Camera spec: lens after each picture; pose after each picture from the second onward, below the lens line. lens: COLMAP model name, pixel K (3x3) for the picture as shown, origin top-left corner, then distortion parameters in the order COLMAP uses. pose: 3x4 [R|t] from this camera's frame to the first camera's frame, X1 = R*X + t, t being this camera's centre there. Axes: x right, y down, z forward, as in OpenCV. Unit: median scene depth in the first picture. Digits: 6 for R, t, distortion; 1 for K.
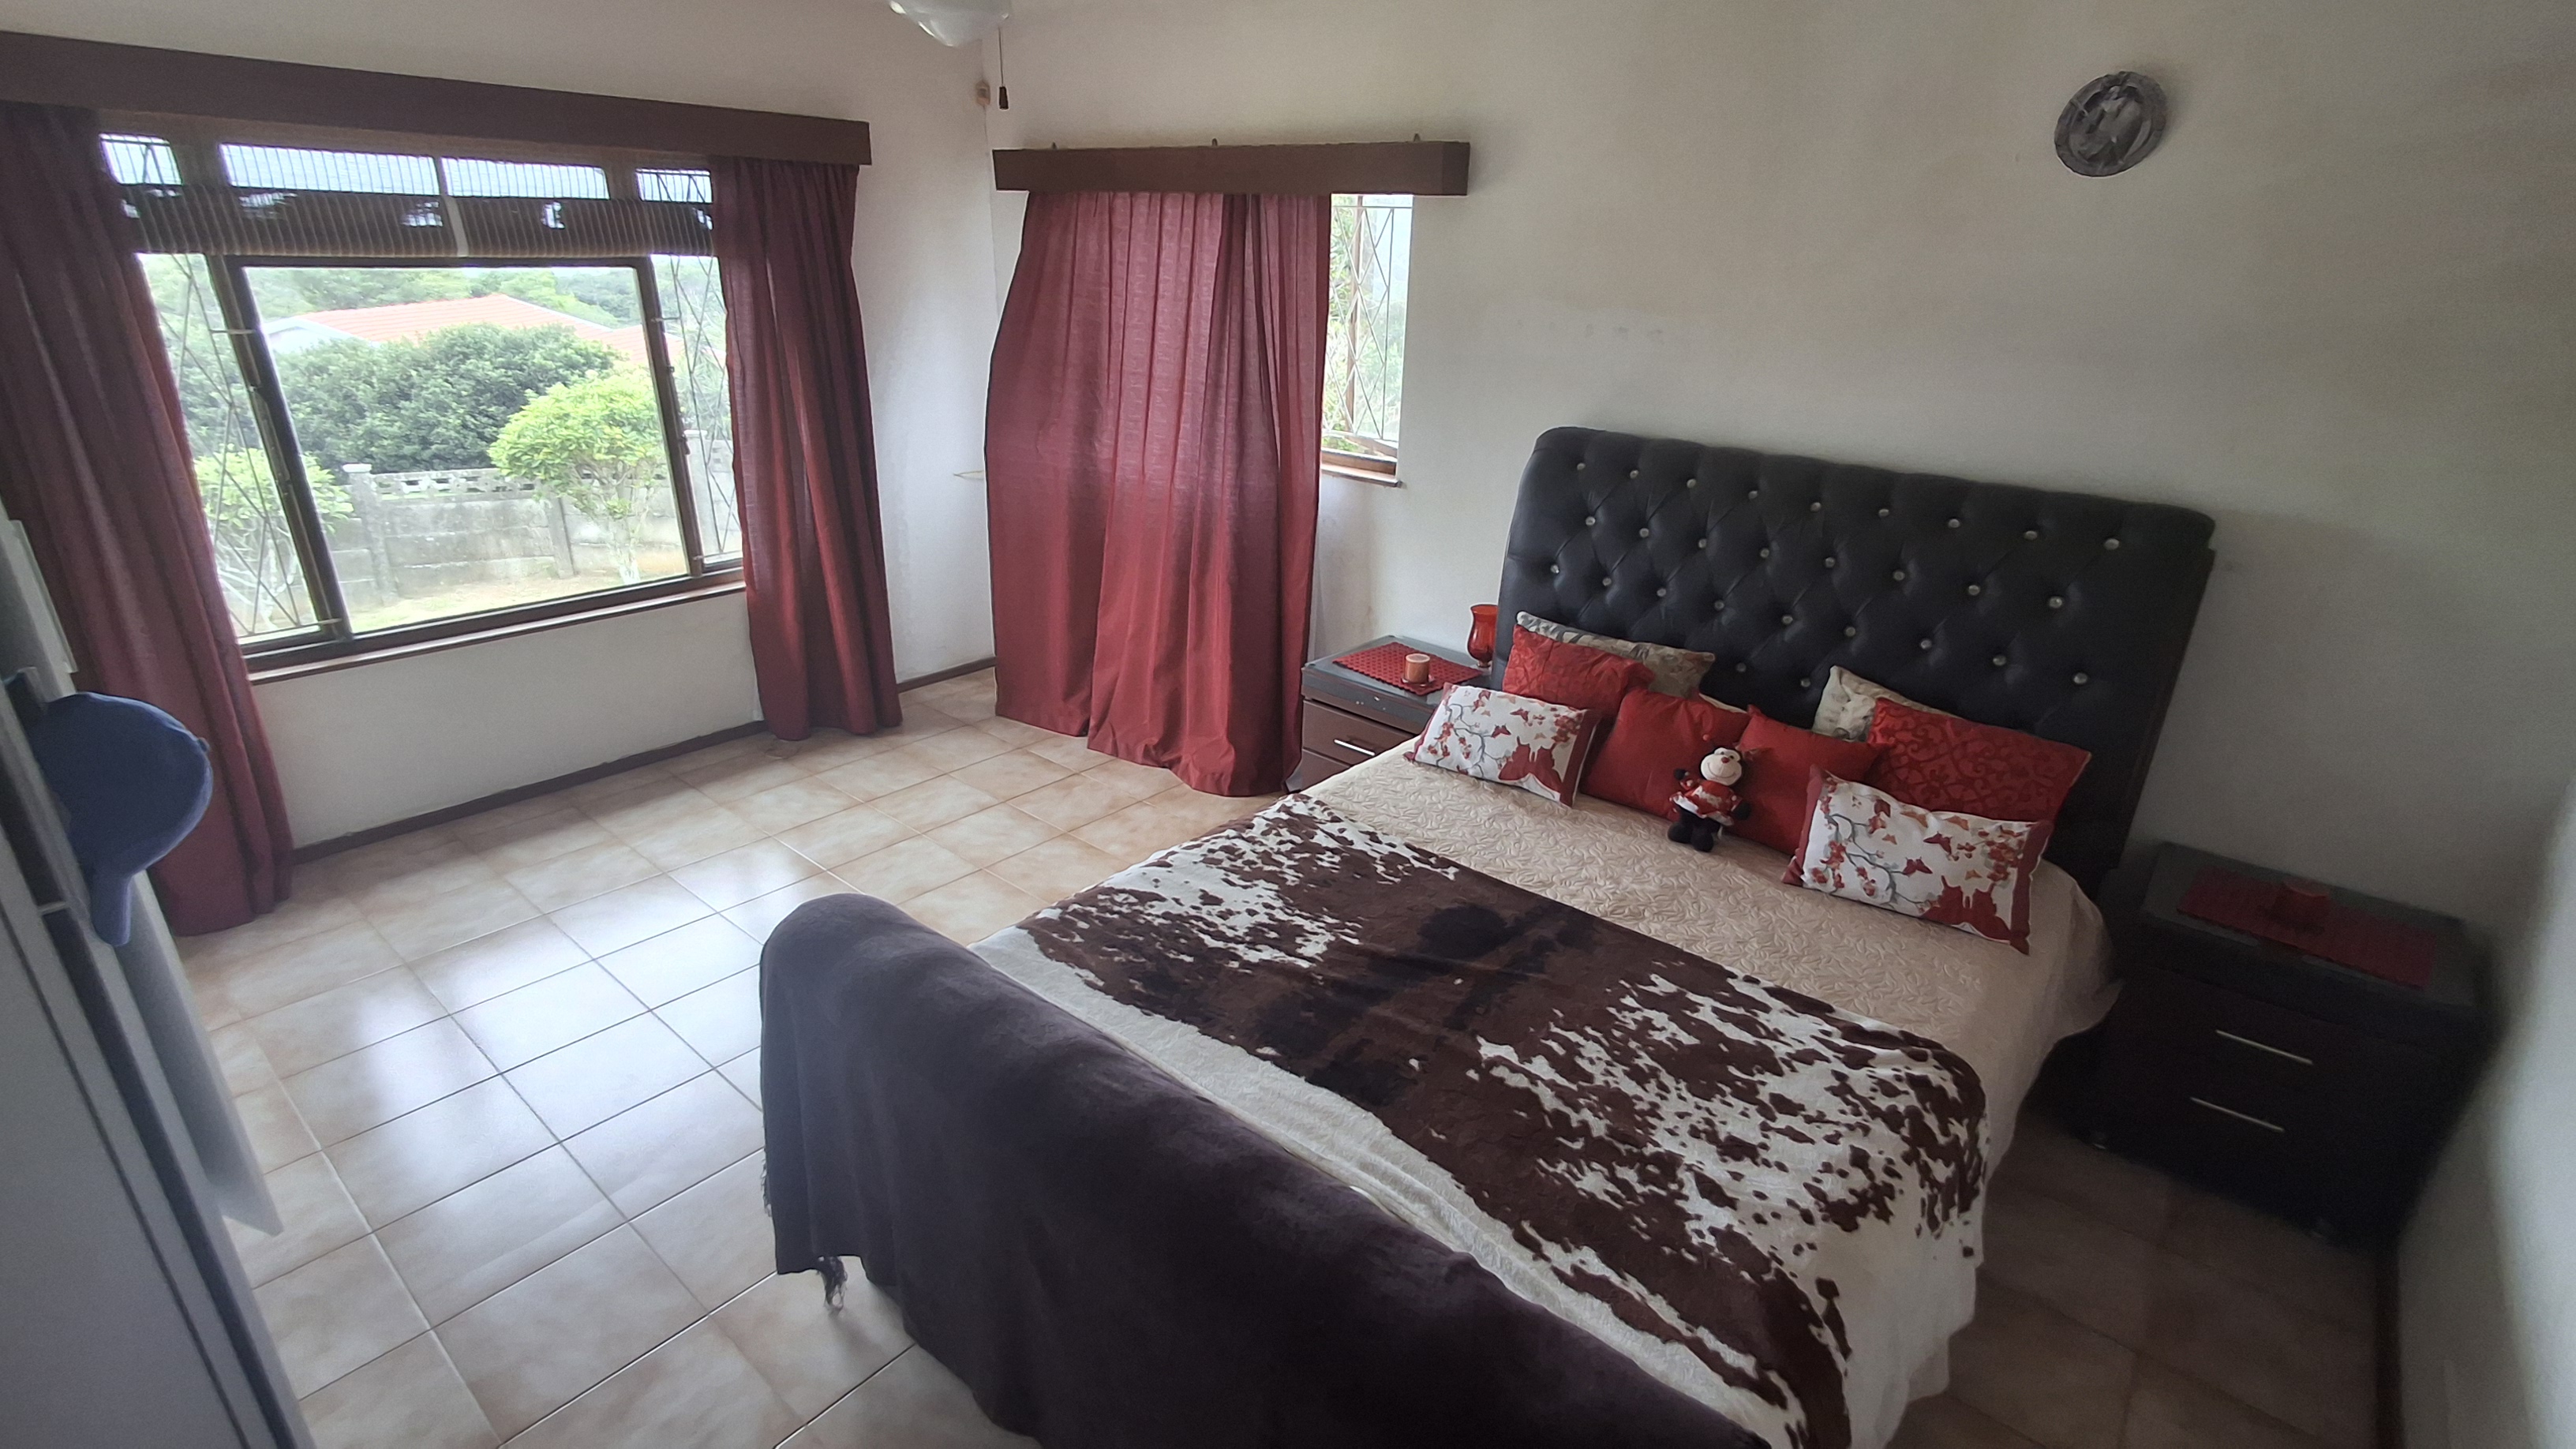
lens RADIAL K [[1177.8, 0, 1294.6], [0, 1177.8, 731.7], [0, 0, 1]] dist [-0.008345, 0.003555]
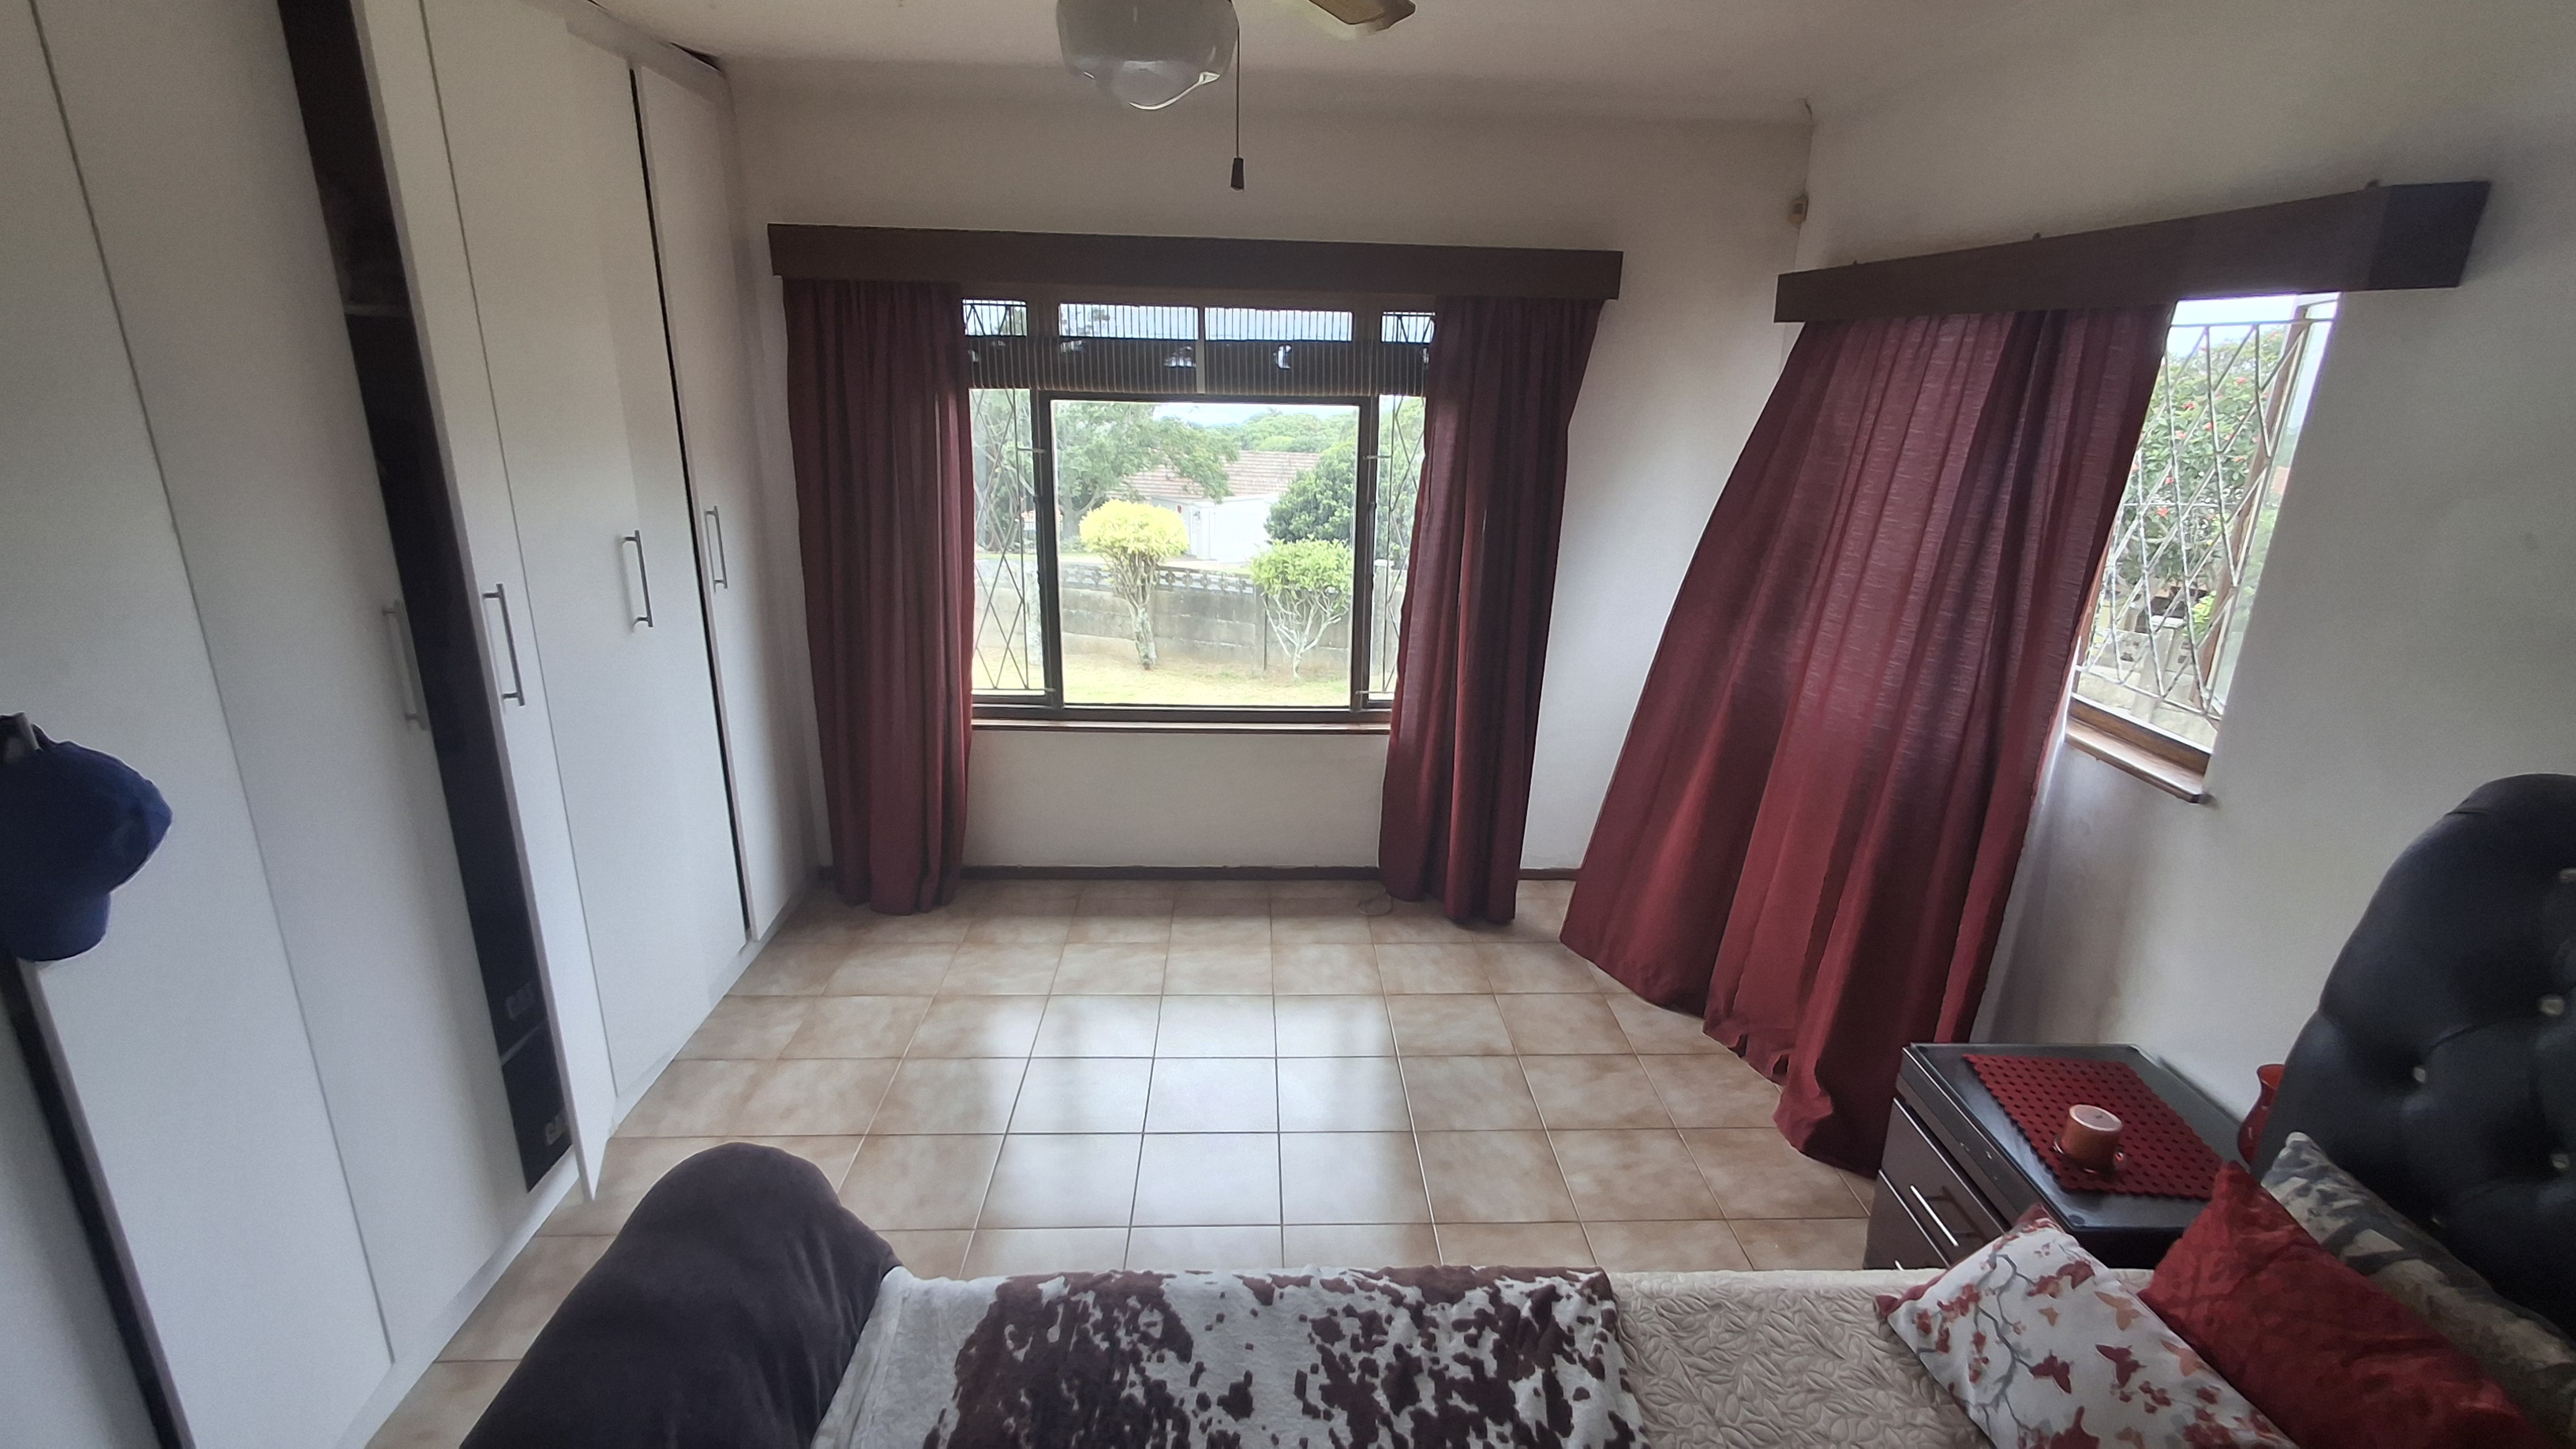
lens RADIAL K [[1177.8, 0, 1325.2], [0, 1177.8, 745.2], [0, 0, 1]] dist [-0.008345, 0.003555]
pose [[0.681051, 0.213641, -0.700376, 0.199703], [-0.284613, 0.958515, 0.015623, -0.131171], [0.674659, 0.188696, 0.713603, 0.332626]]
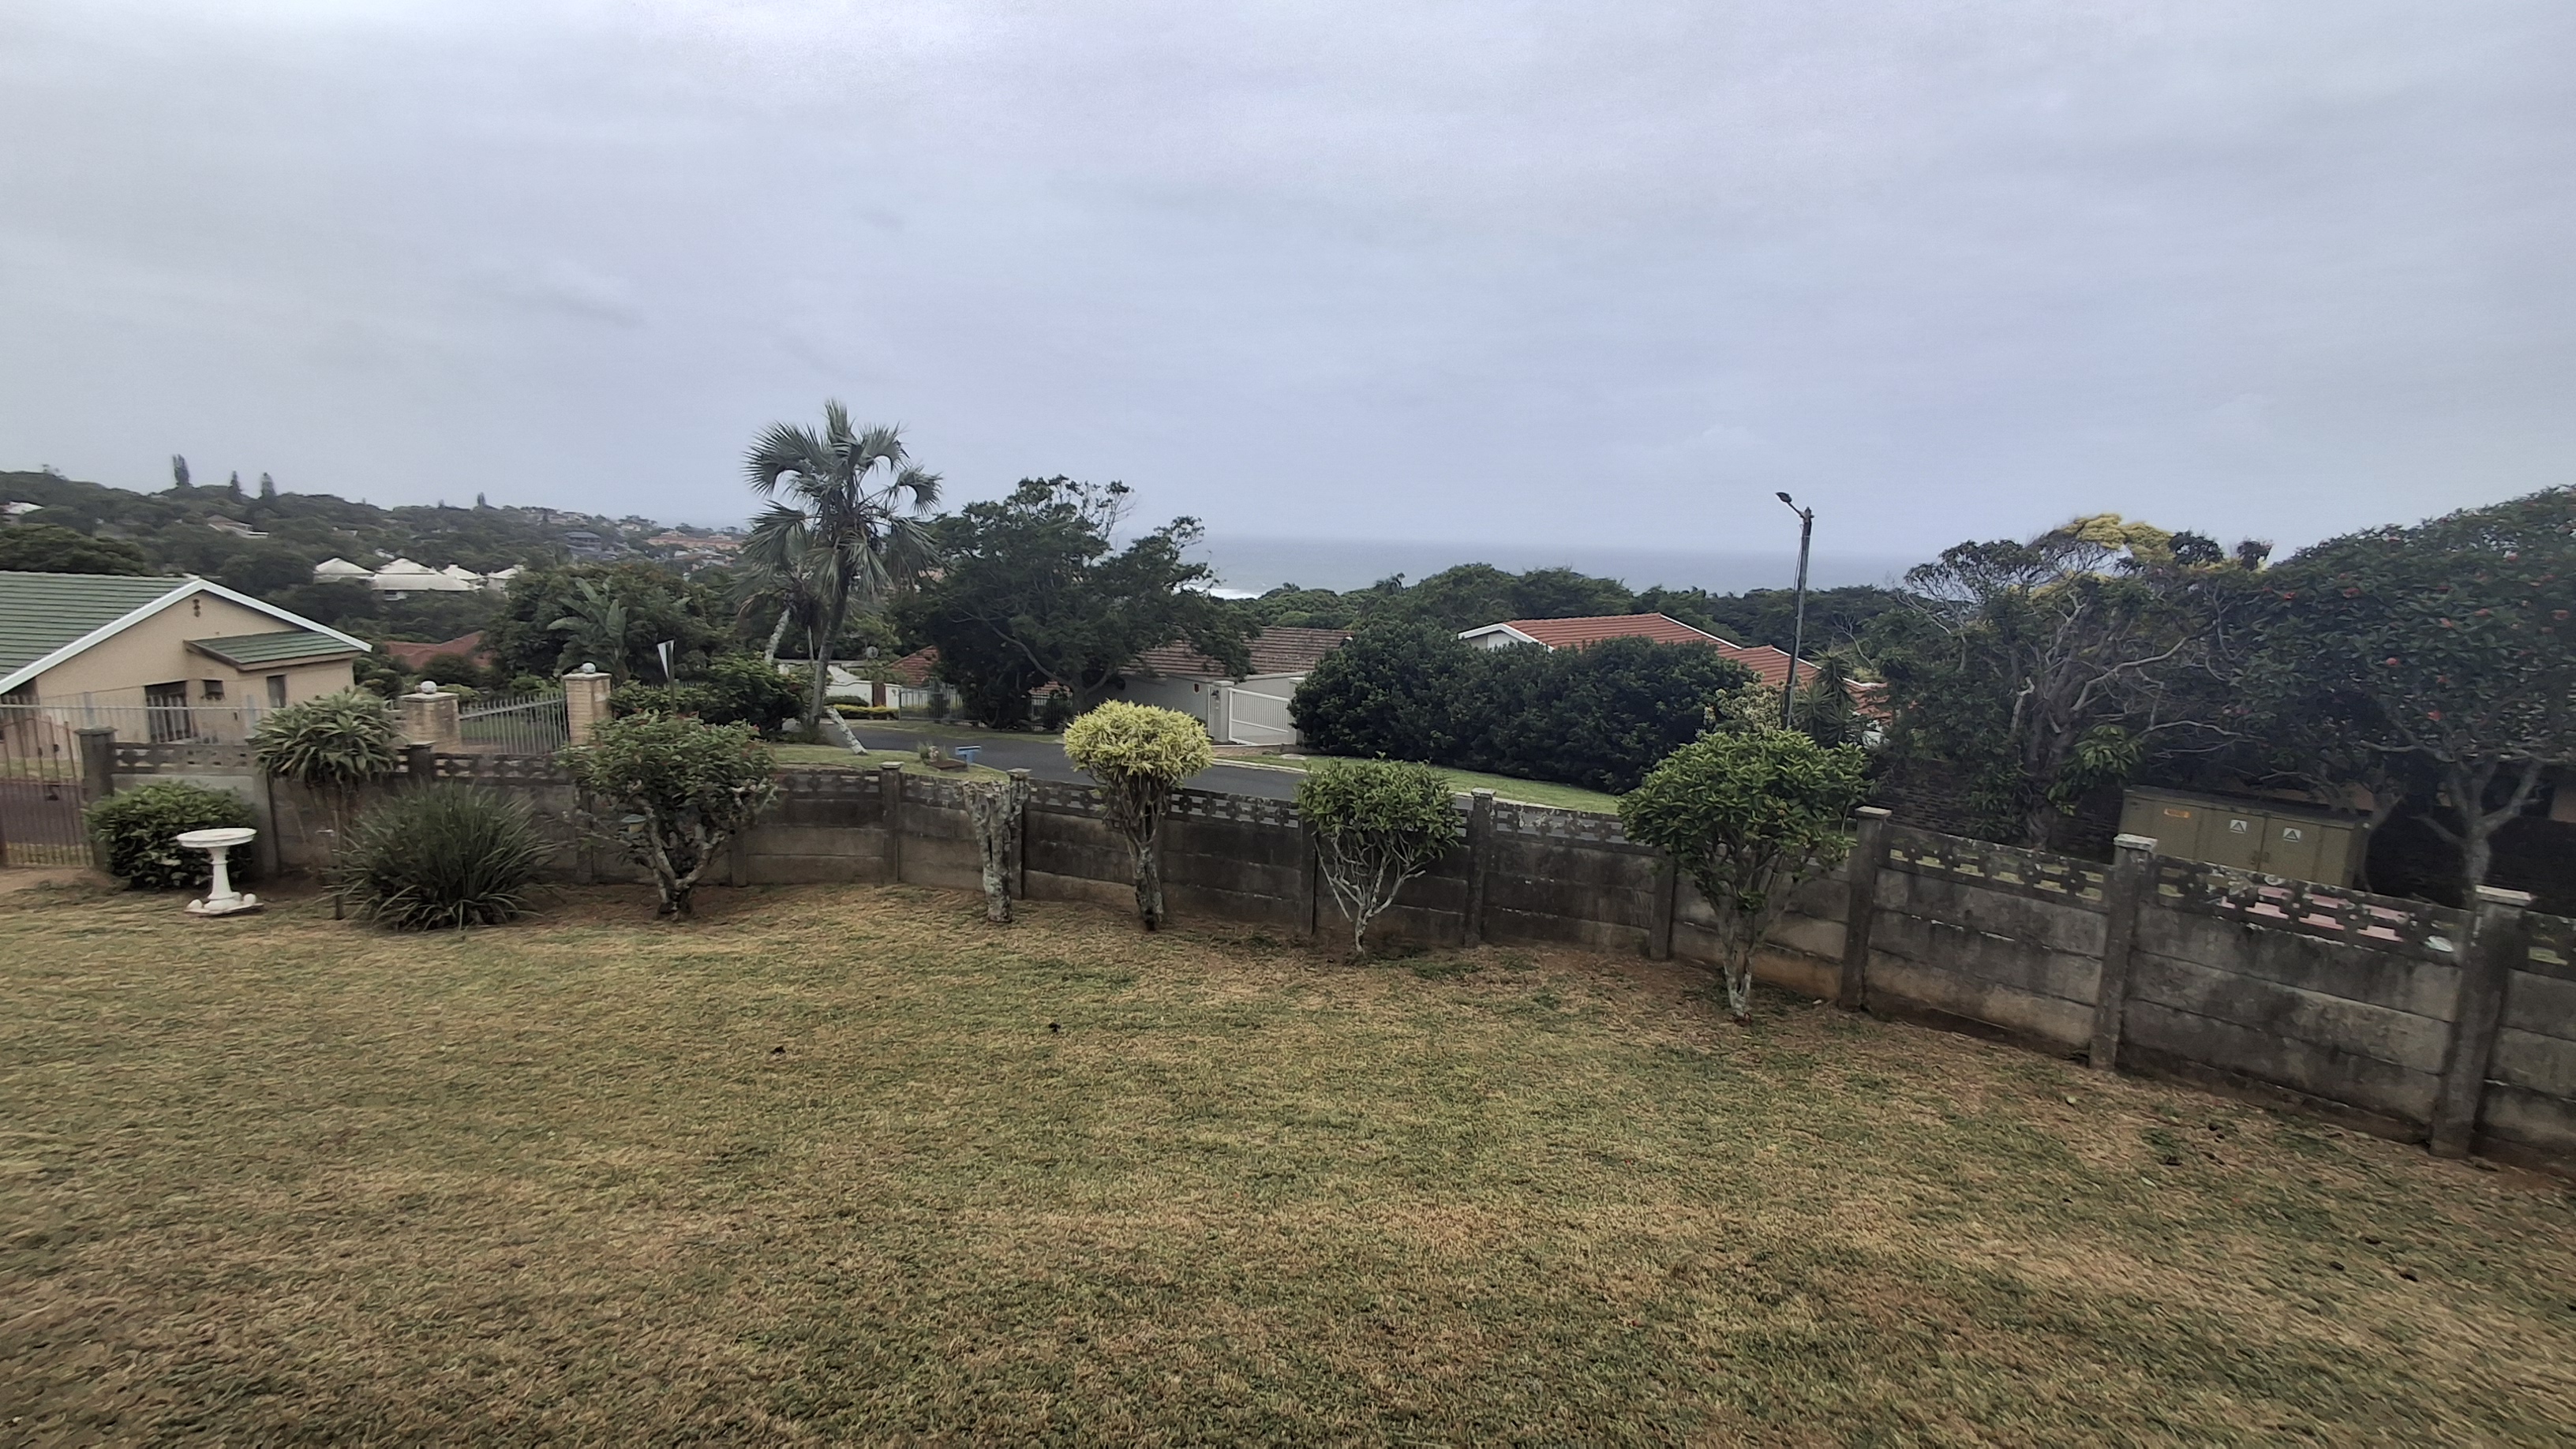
lens RADIAL K [[1177.8, 0, 1312.3], [0, 1177.8, 738.5], [0, 0, 1]] dist [-0.008345, 0.003555]
pose [[0.664137, 0.114977, -0.738717, -0.703840], [-0.297579, 0.947110, -0.120123, -0.355772], [0.685834, 0.299604, 0.663226, 0.933693]]
